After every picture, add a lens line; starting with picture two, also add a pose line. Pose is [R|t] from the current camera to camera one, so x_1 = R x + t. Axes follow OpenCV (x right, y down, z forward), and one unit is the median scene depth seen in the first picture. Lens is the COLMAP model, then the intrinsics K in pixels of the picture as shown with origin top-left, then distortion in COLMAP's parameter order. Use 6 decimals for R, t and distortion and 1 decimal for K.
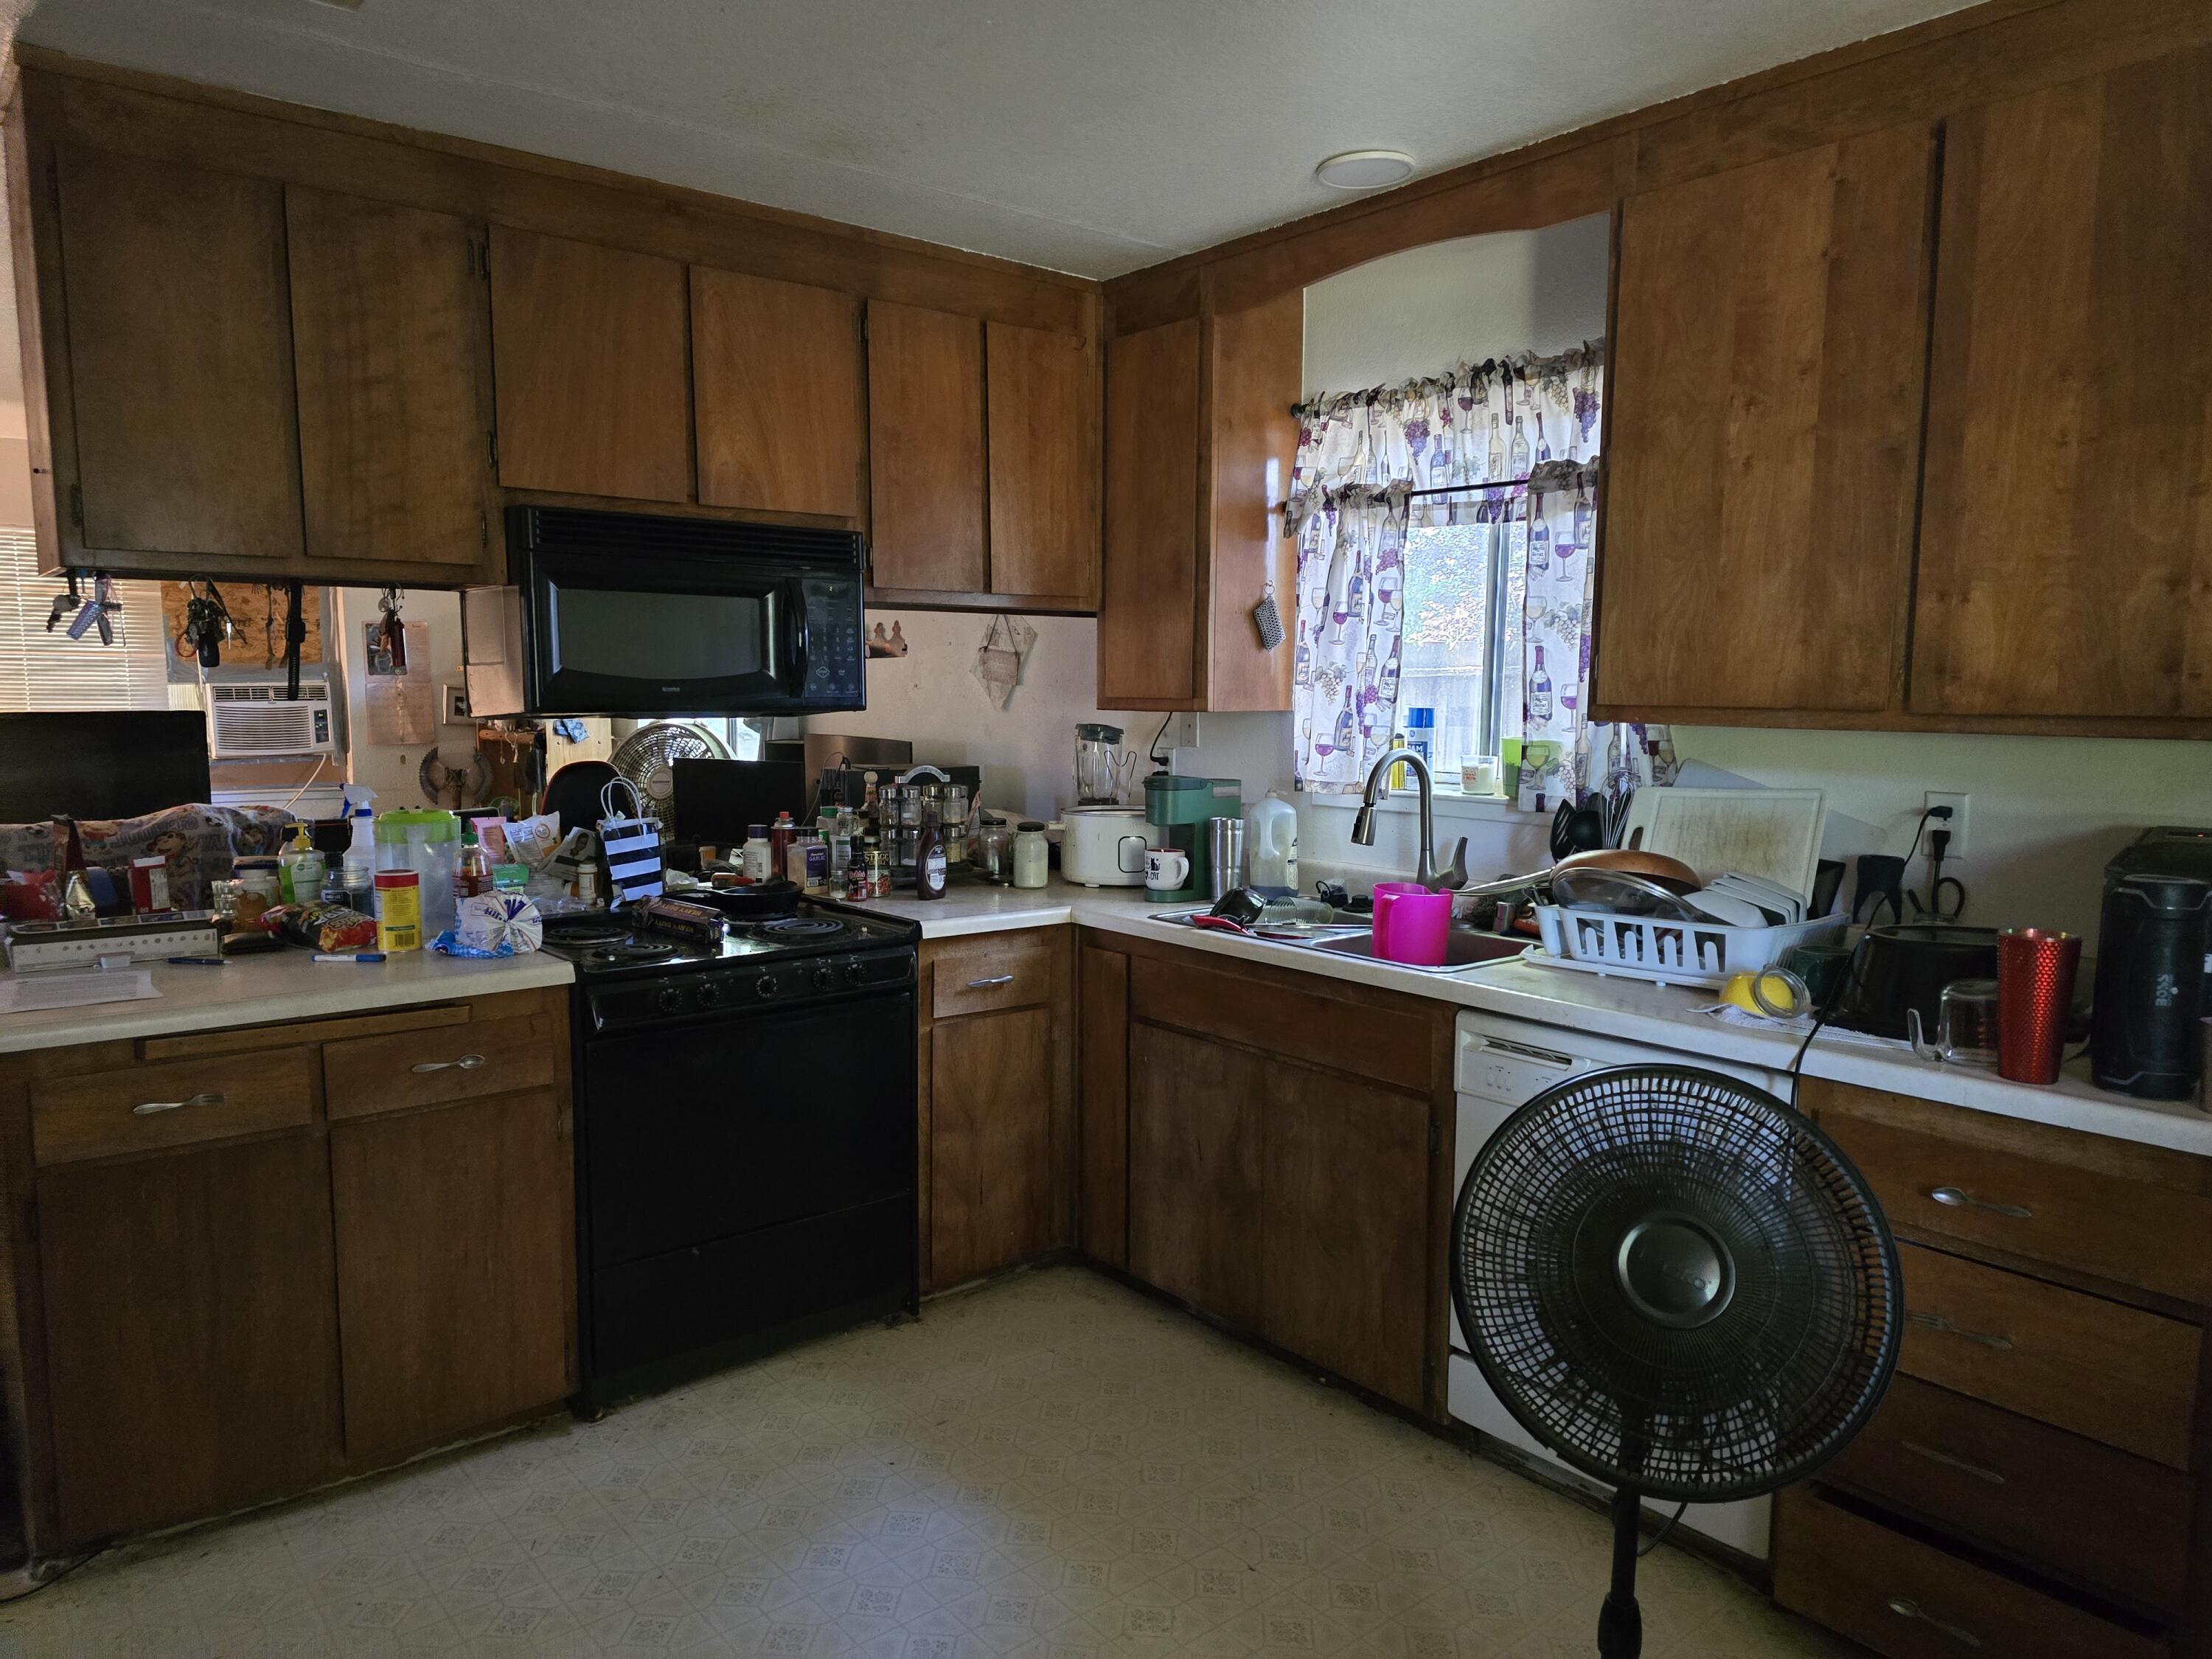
lens RADIAL K [[1501.5, 0, 1085.5], [0, 1501.5, 845.4], [0, 0, 1]] dist [0.062909, -0.050477]
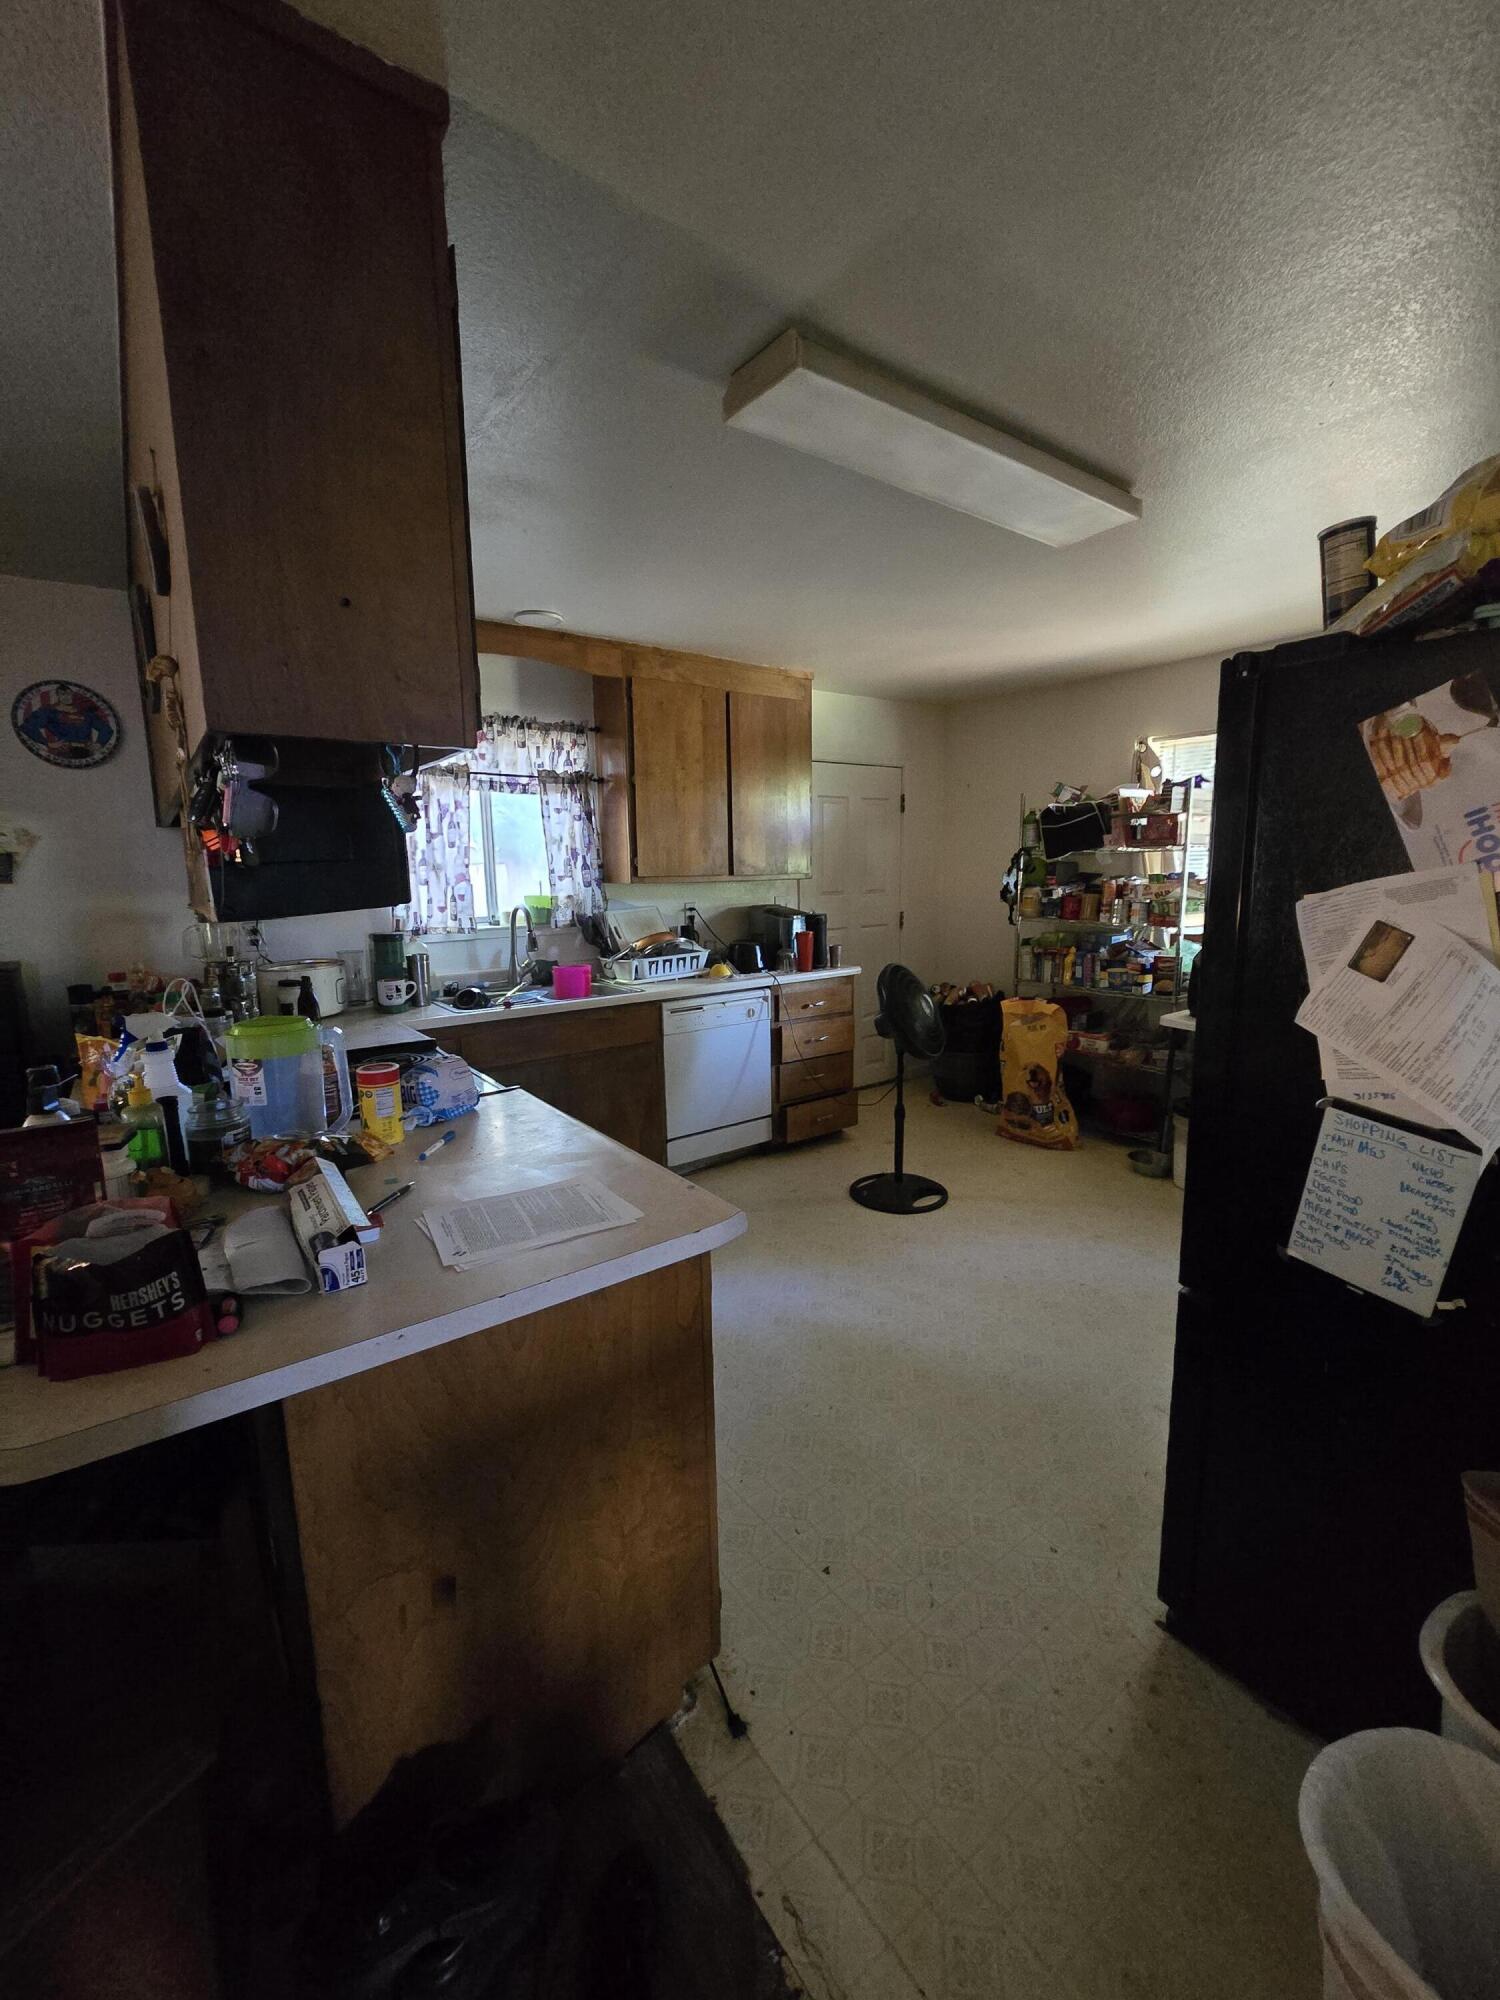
lens RADIAL K [[824.7, 0, 749.7], [0, 824.7, 998.7], [0, 0, 1]] dist [0.000072, 0.001713]
pose [[0.049240, -0.167648, 0.984616, -0.926920], [0.125598, 0.979026, 0.160416, -0.082093], [-0.990859, 0.115767, 0.069264, 0.664416]]
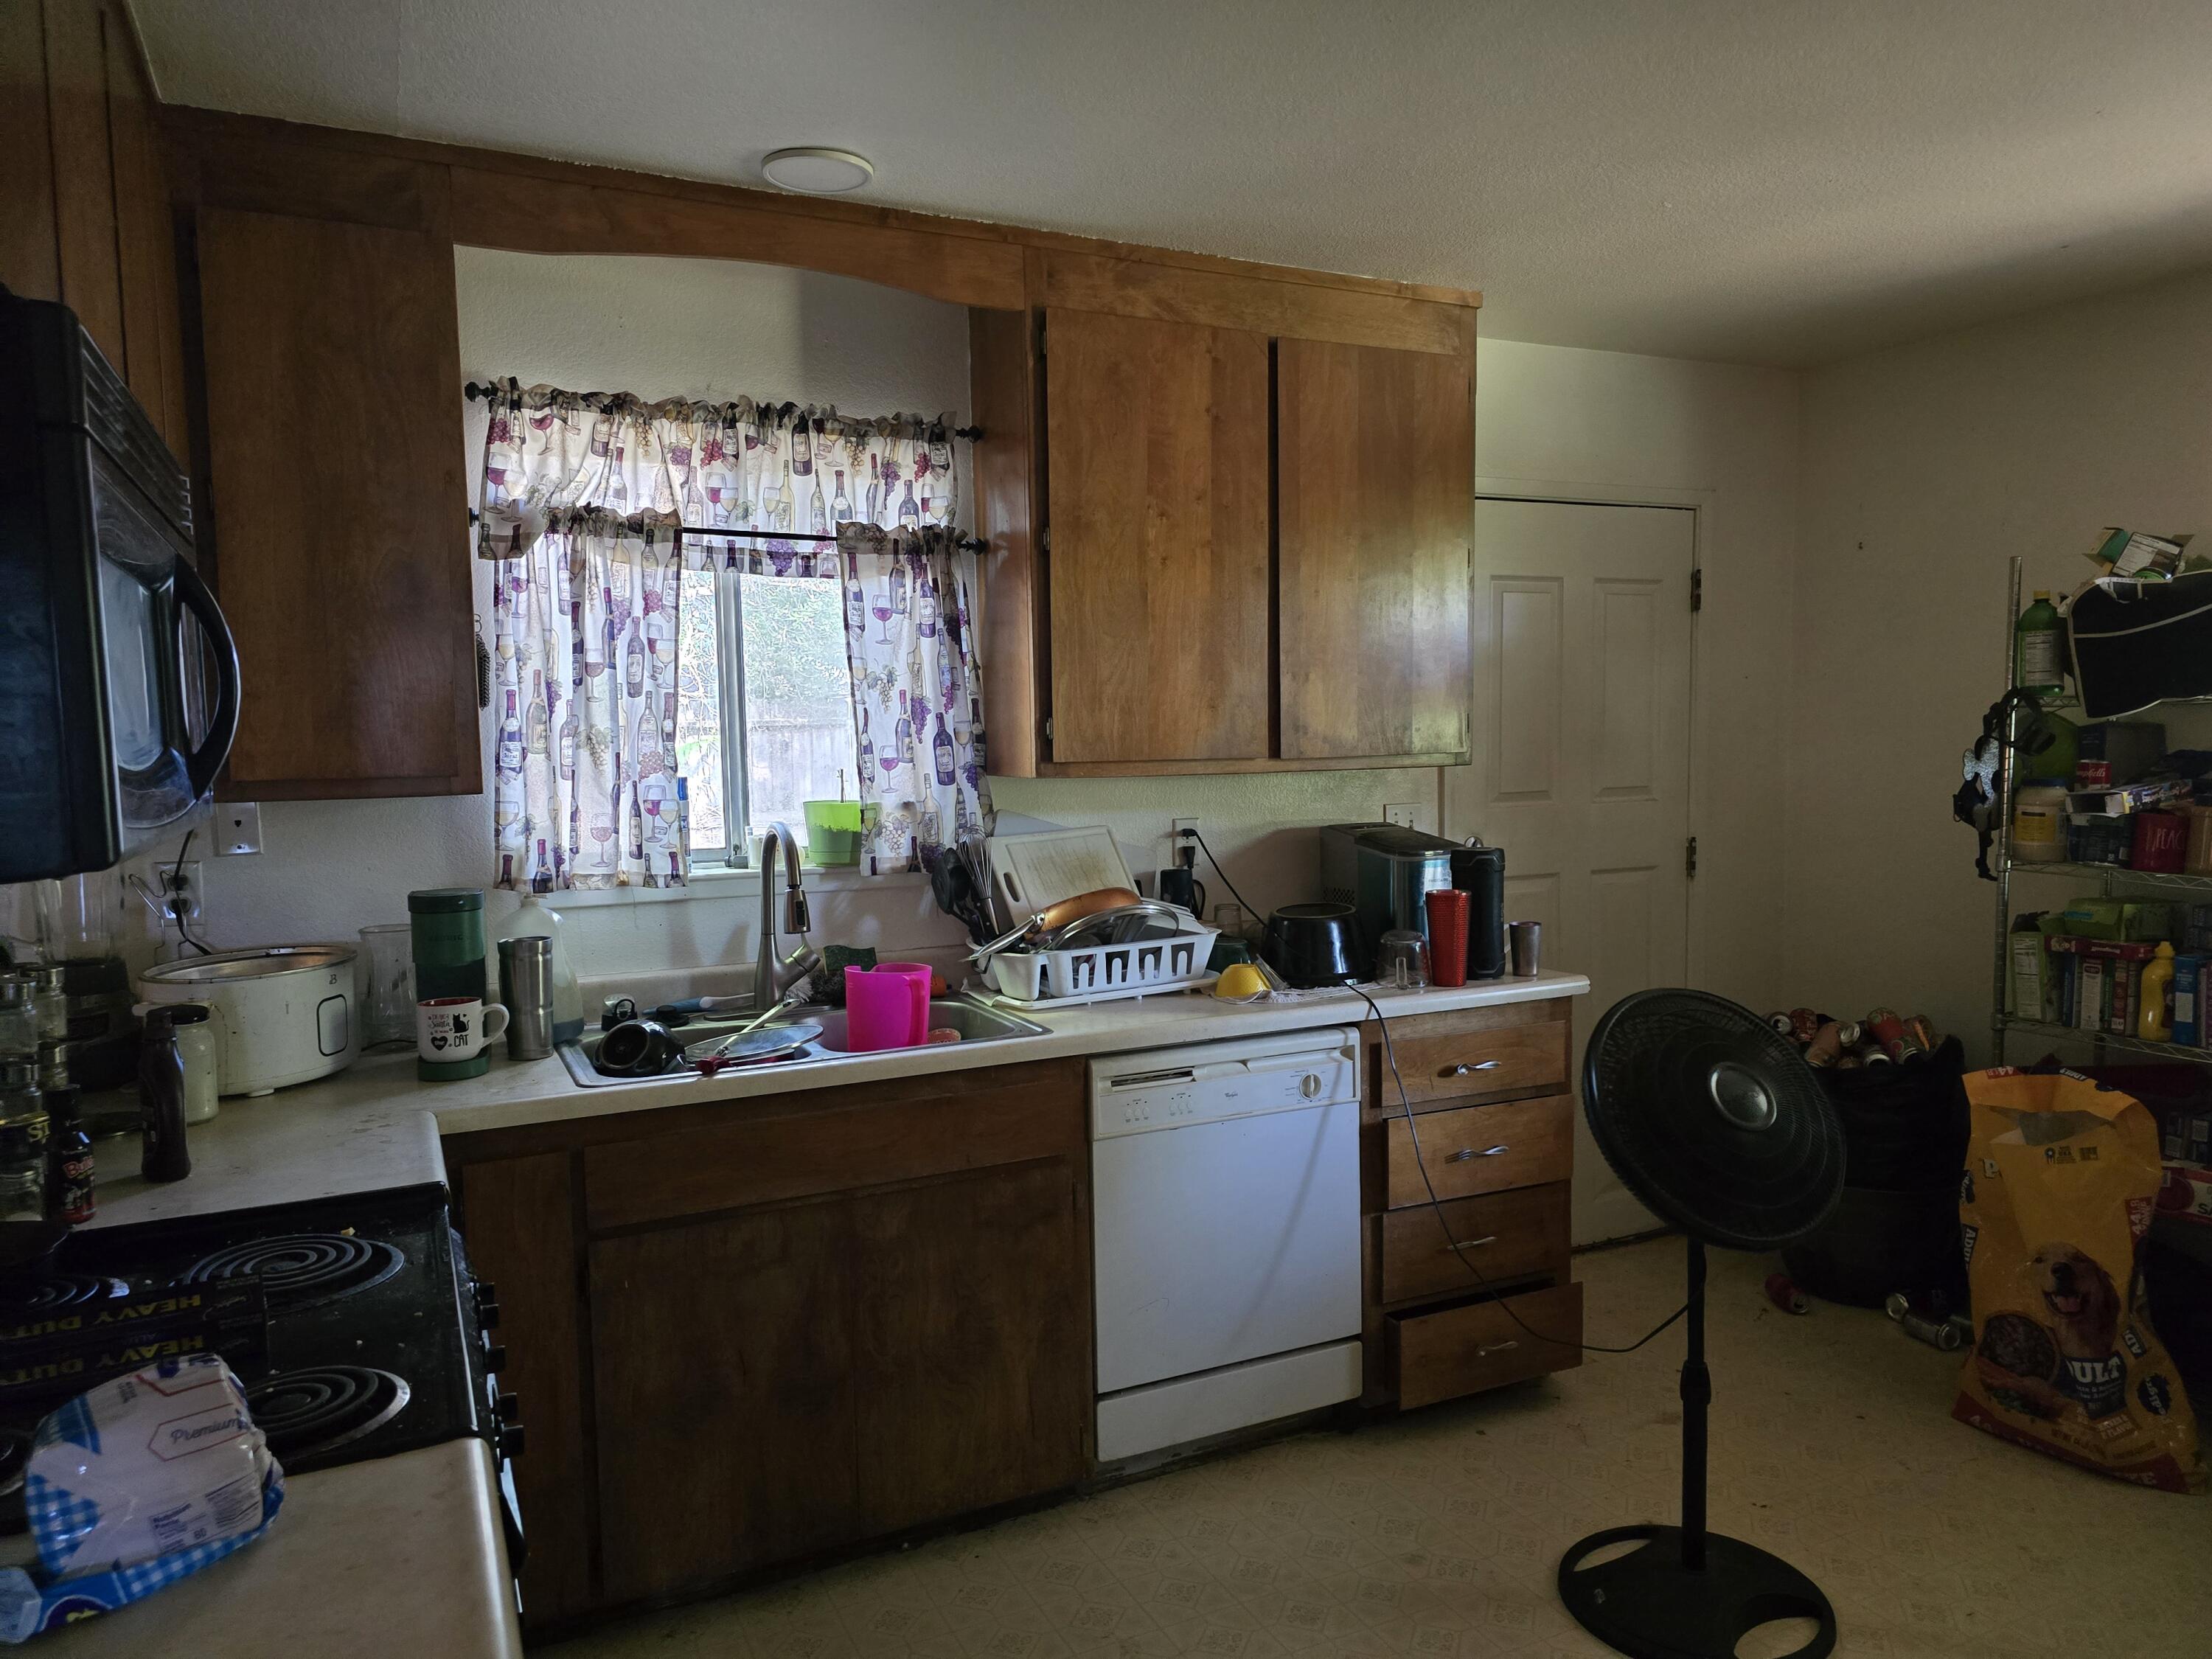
lens RADIAL K [[1501.5, 0, 1111.0], [0, 1501.5, 851.8], [0, 0, 1]] dist [0.062909, -0.050477]
pose [[0.227192, -0.089629, 0.969717, -0.634426], [0.123928, 0.990321, 0.062499, -0.082005], [-0.965932, 0.105976, 0.236101, 0.633569]]
